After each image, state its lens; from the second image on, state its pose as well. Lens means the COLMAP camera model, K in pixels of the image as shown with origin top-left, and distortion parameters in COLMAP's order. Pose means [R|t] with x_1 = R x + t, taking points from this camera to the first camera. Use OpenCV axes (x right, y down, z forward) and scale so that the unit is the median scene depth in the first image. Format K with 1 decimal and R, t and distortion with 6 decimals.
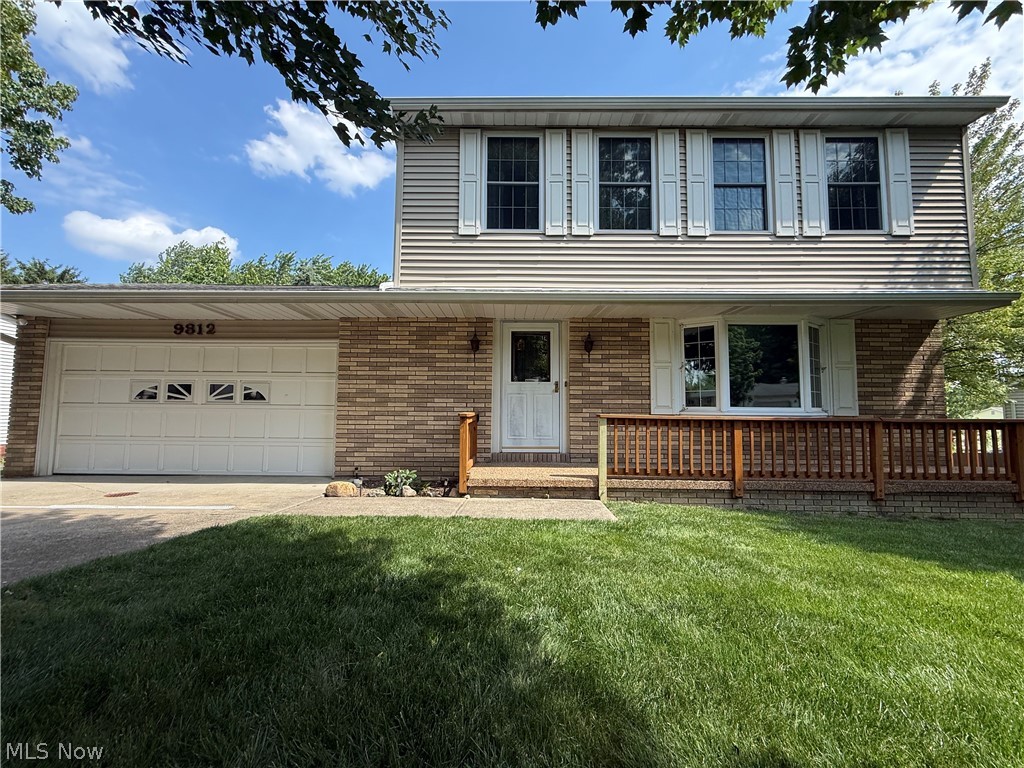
lens RADIAL K [[406.0, 0, 513.1], [0, 406.0, 383.2], [0, 0, 1]] dist [-0.002387, 0.000687]
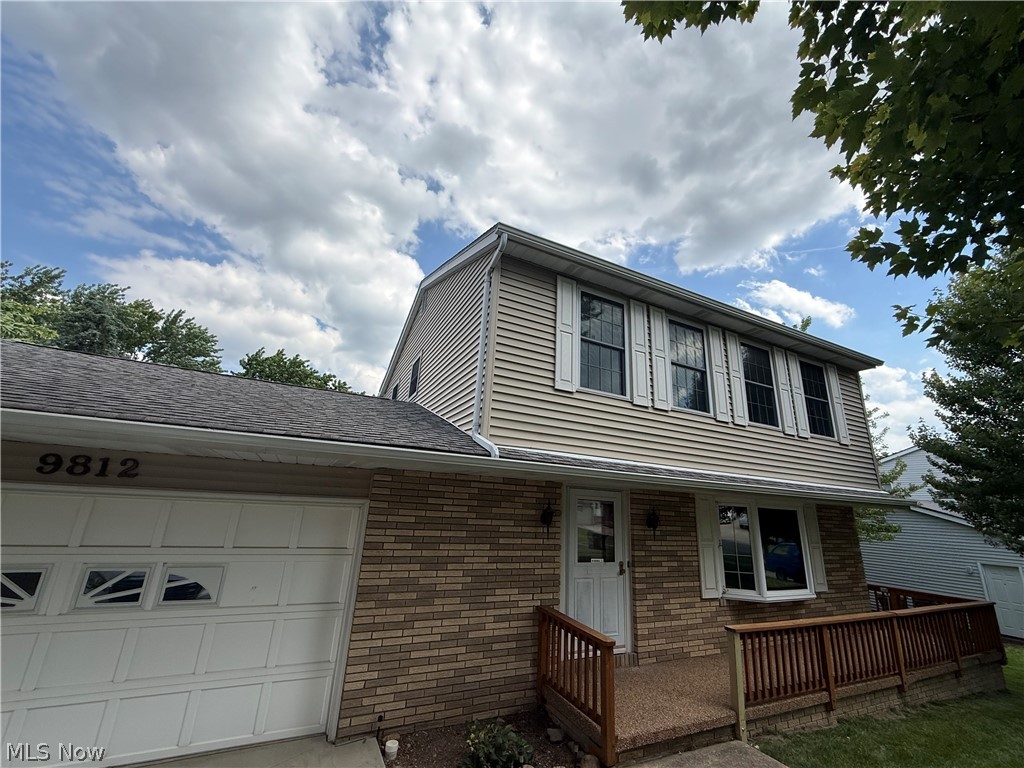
lens RADIAL K [[406.0, 0, 511.4], [0, 406.0, 386.1], [0, 0, 1]] dist [-0.002387, 0.000687]
pose [[0.893719, 0.163318, 0.417844, -0.540713], [-0.076303, 0.973149, -0.217161, -0.166914], [-0.442091, 0.162198, 0.882183, 0.265511]]
